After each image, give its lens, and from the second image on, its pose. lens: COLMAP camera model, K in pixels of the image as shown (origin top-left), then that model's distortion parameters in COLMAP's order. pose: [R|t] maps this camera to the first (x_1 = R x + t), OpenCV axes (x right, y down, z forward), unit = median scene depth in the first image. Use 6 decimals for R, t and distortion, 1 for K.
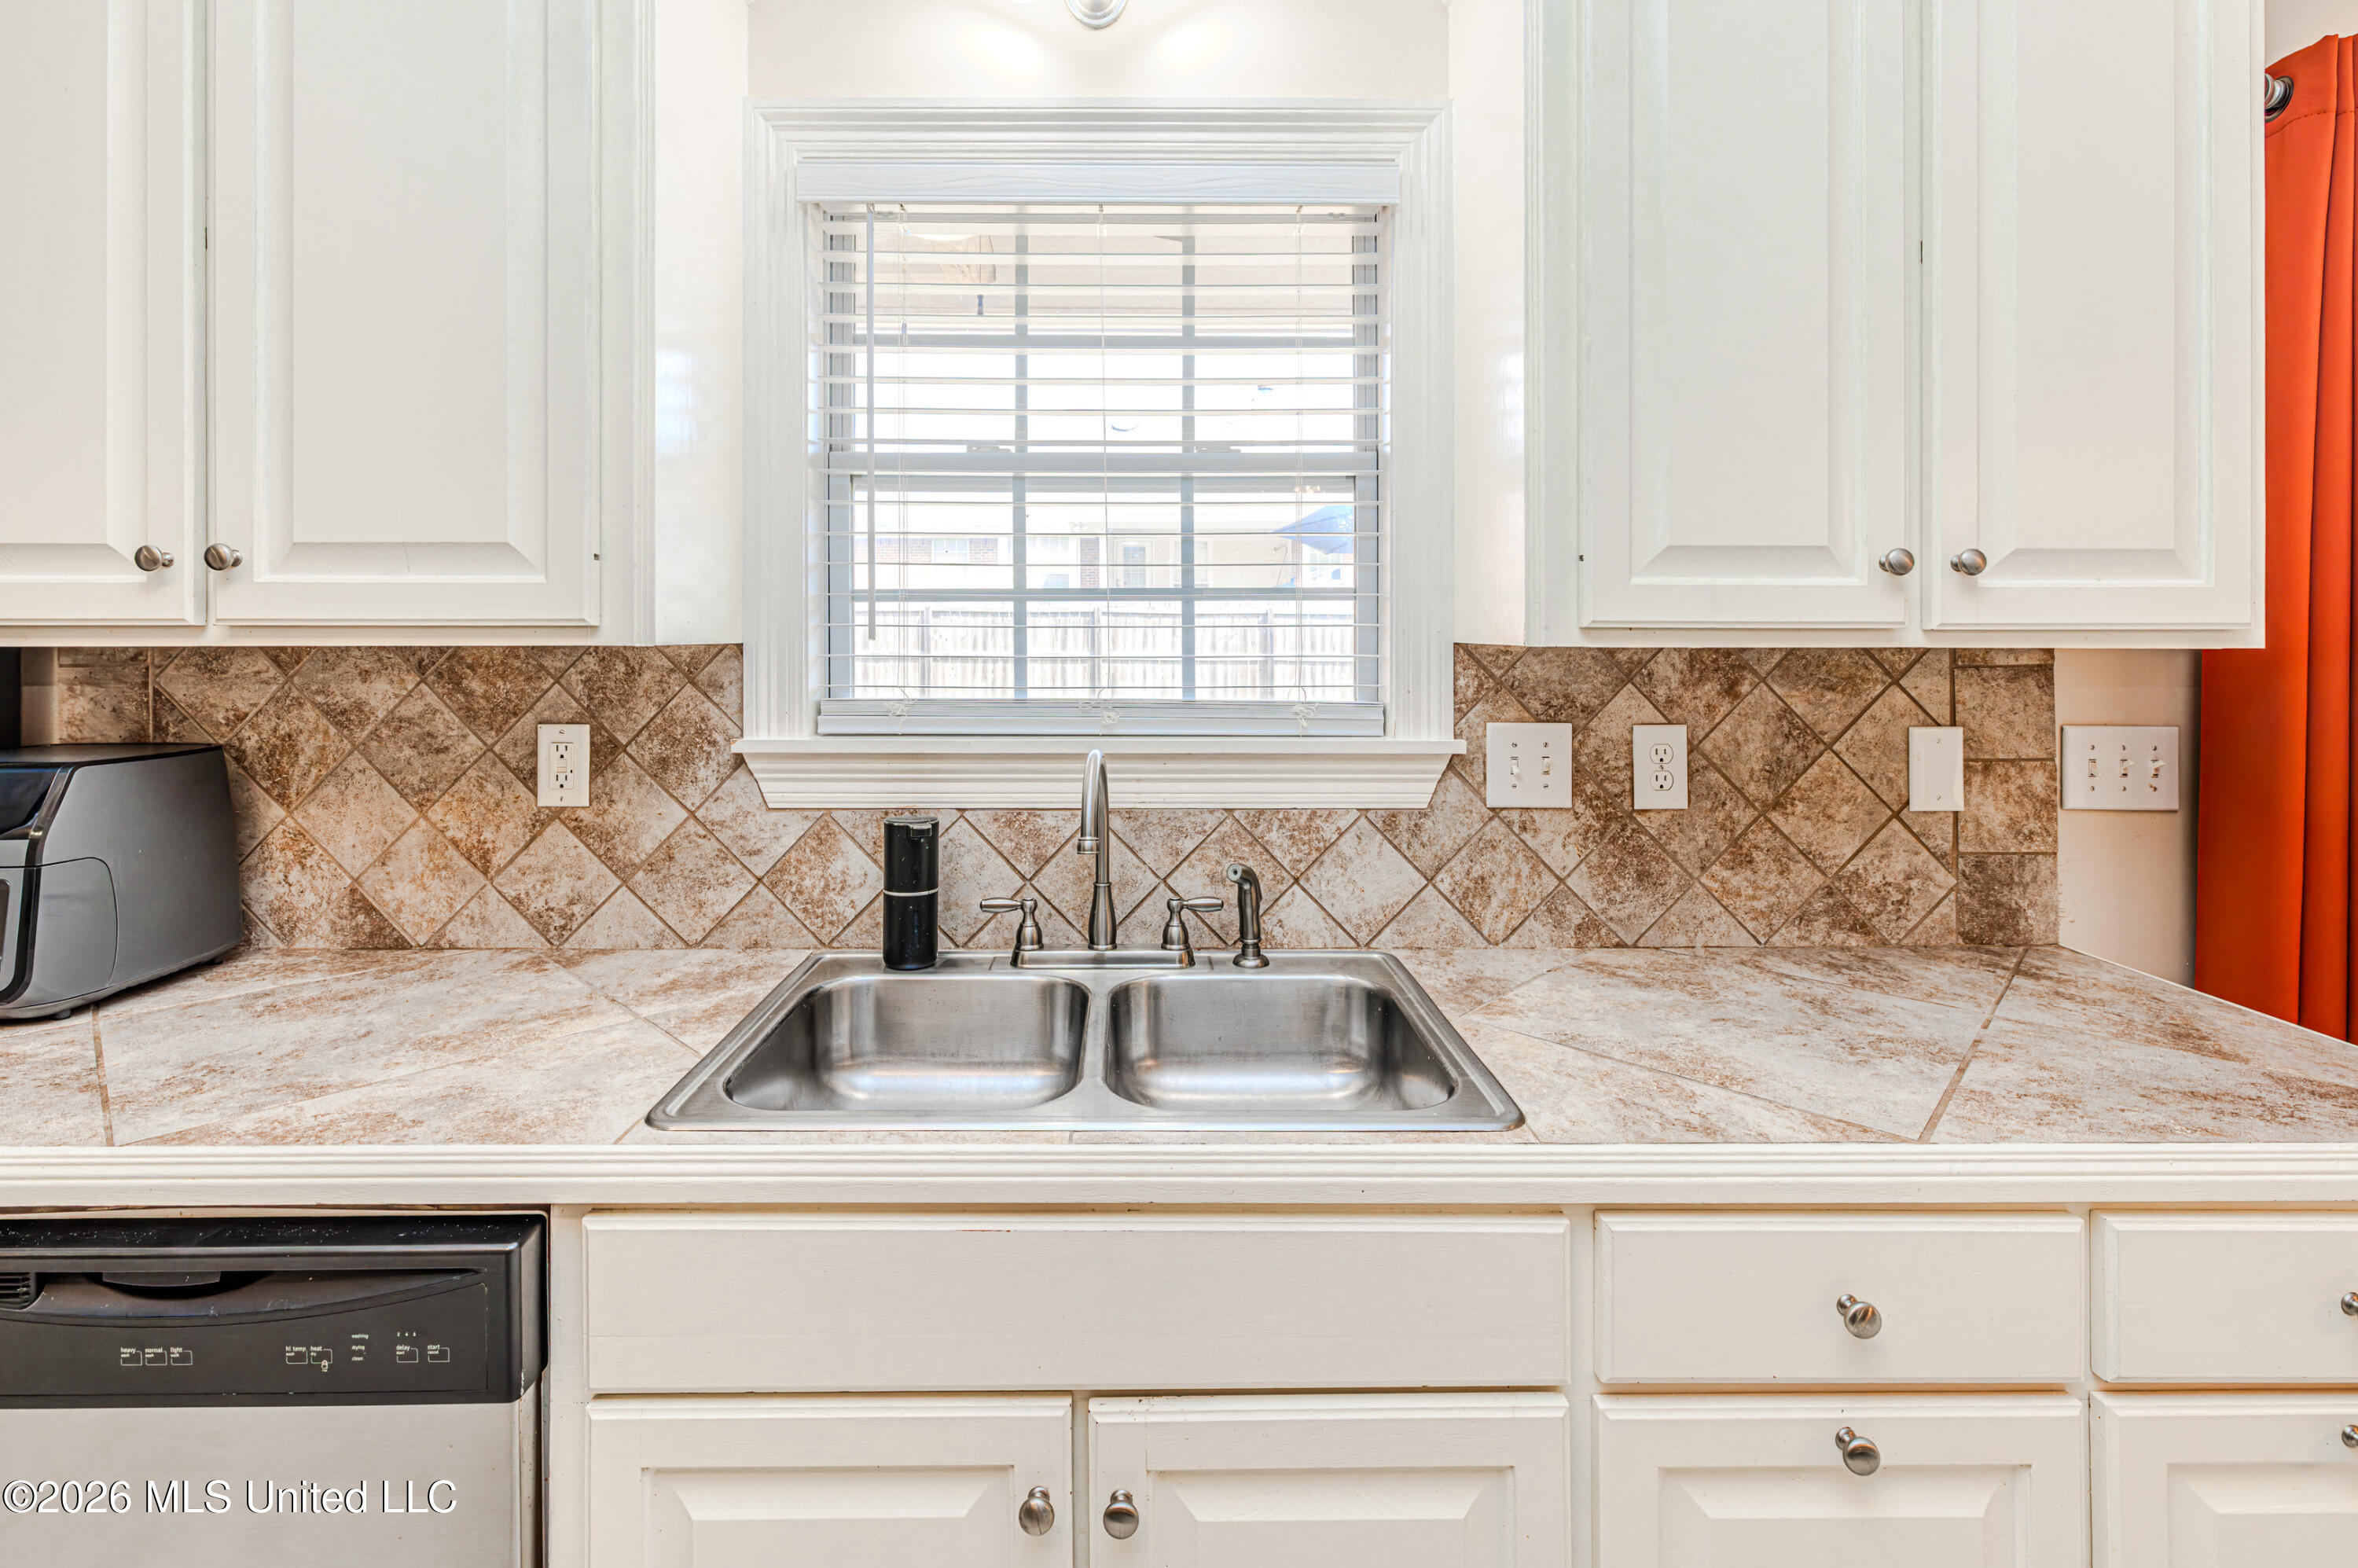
lens RADIAL K [[1064.6, 0, 1127.2], [0, 1064.6, 630.1], [0, 0, 1]] dist [0.000858, 0.000149]
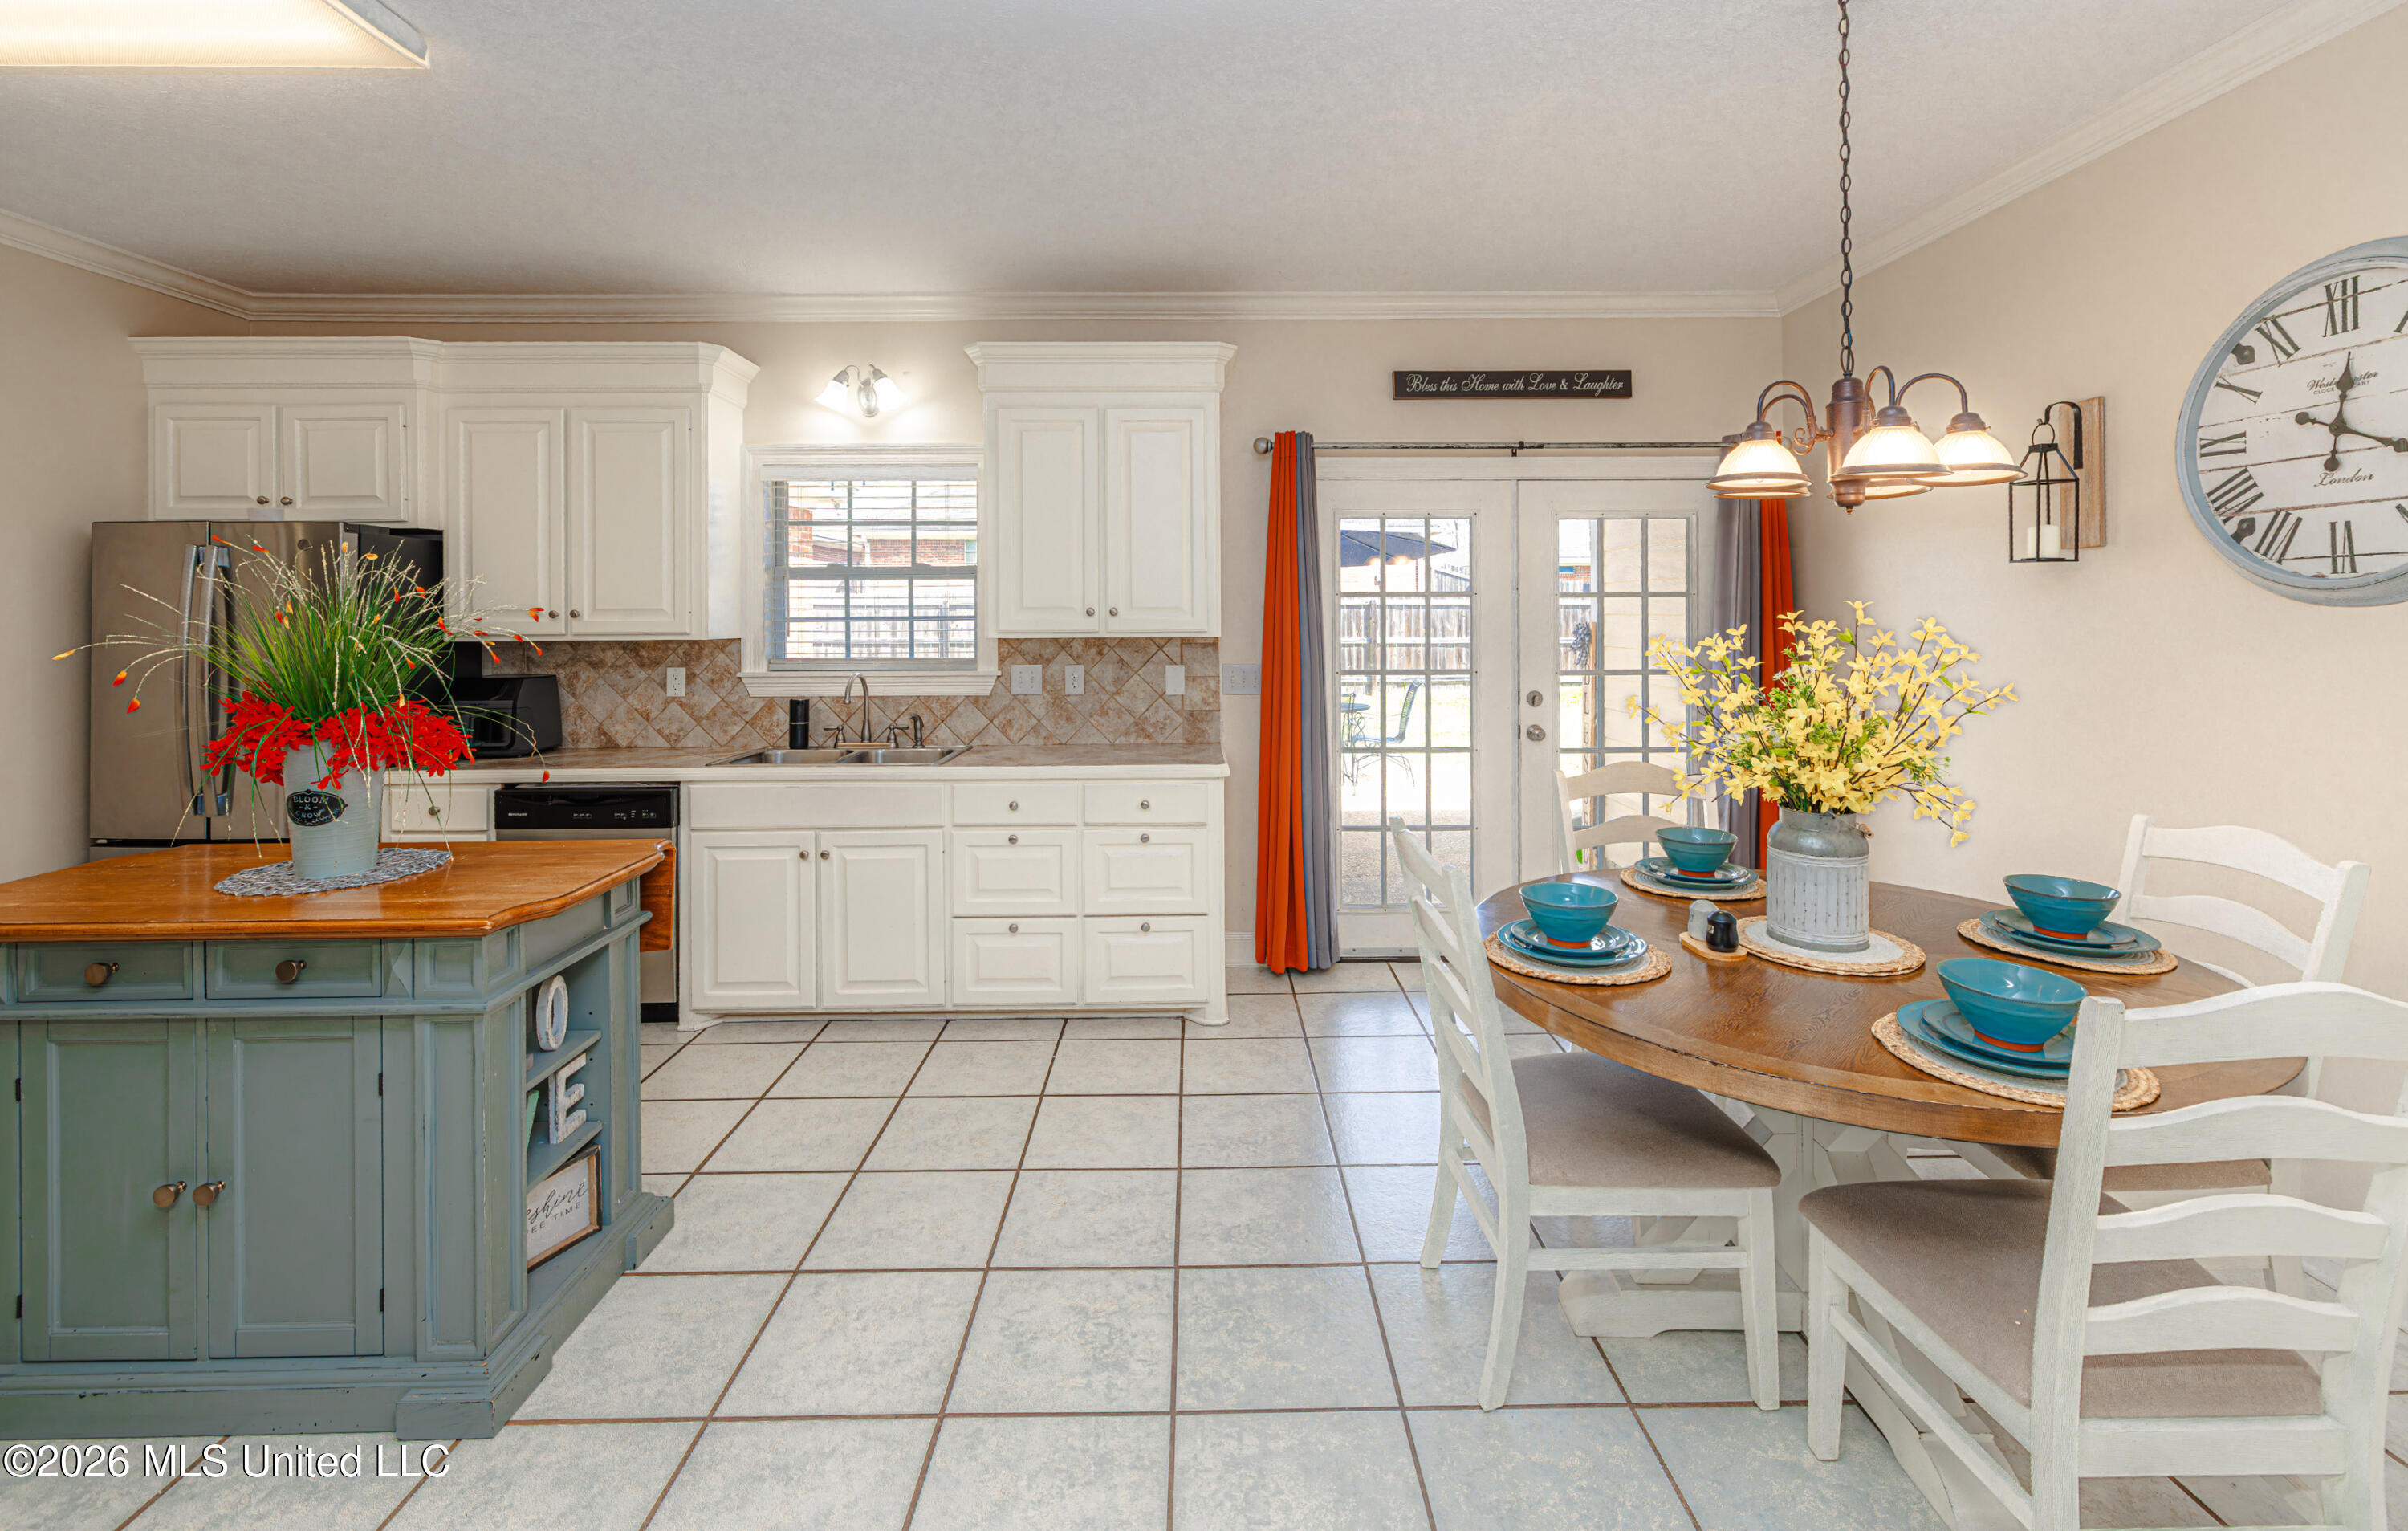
lens RADIAL K [[1030.5, 0, 1219.9], [0, 1030.5, 600.9], [0, 0, 1]] dist [0.001620, 0.000364]
pose [[0.999389, -0.005351, 0.034545, 0.806320], [0.005773, 0.999910, -0.012142, -0.044740], [-0.034477, 0.012334, 0.999329, -1.758680]]
